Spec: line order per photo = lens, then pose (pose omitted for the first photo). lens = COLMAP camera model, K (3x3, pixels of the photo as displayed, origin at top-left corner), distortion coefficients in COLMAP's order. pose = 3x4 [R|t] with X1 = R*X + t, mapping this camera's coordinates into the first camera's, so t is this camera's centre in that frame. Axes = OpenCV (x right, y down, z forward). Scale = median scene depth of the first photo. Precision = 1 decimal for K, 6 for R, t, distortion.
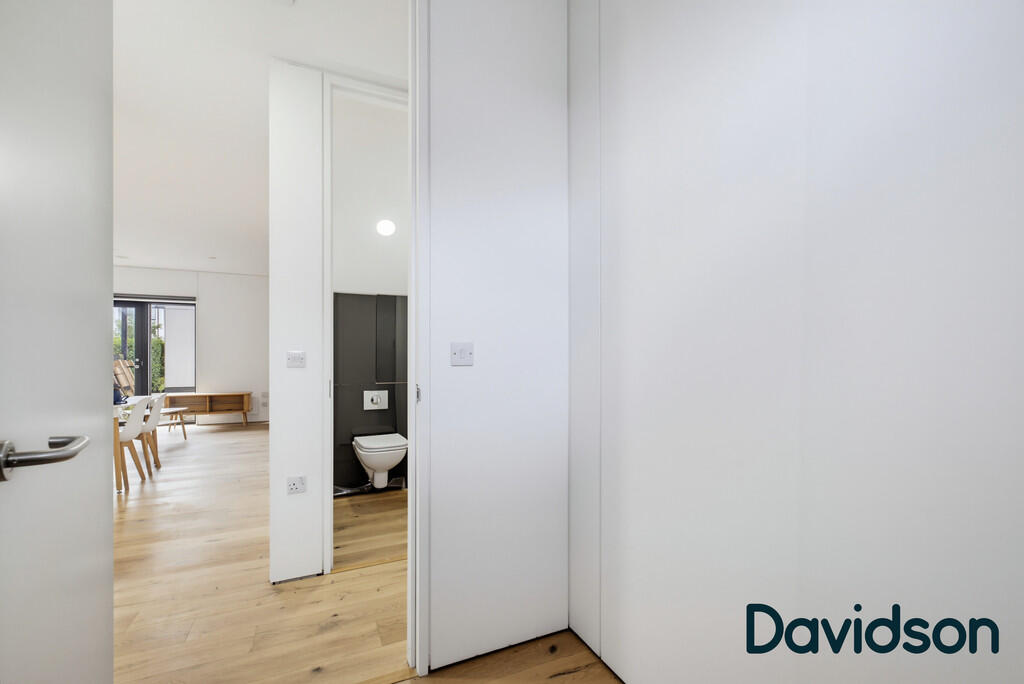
lens RADIAL K [[430.9, 0, 514.7], [0, 430.9, 359.2], [0, 0, 1]] dist [0.000571, 0.000073]
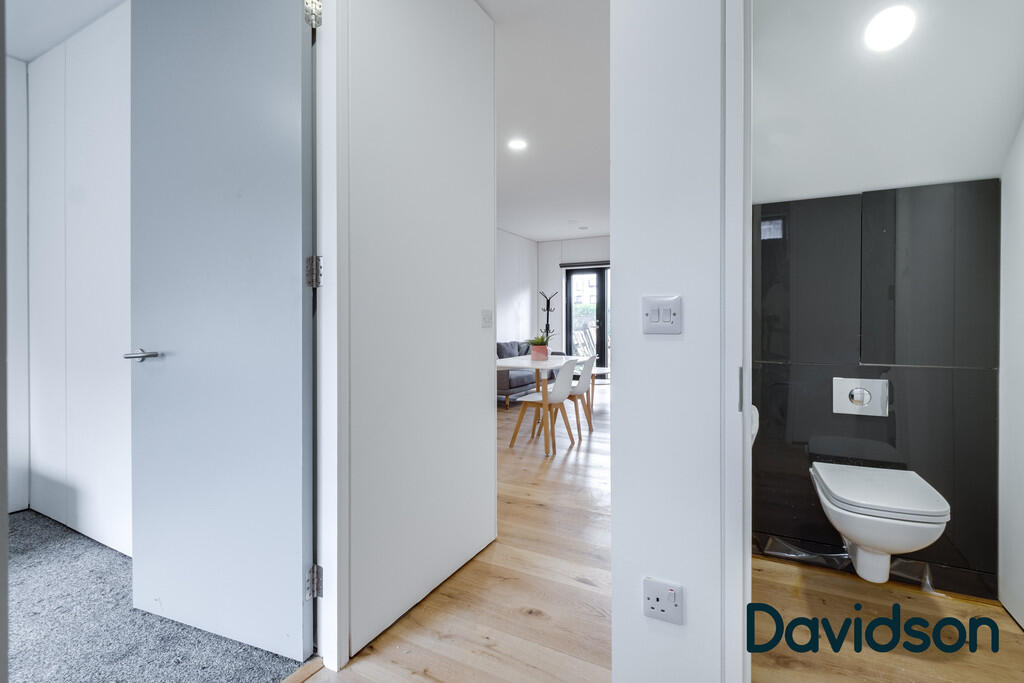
lens RADIAL K [[478.7, 0, 514.2], [0, 478.7, 322.1], [0, 0, 1]] dist [-0.000519, -0.000022]
pose [[0.607259, 0.001808, -0.794502, -0.120399], [0.001203, 0.999994, 0.003195, 0.003422], [0.794503, -0.002896, 0.607254, 0.330369]]
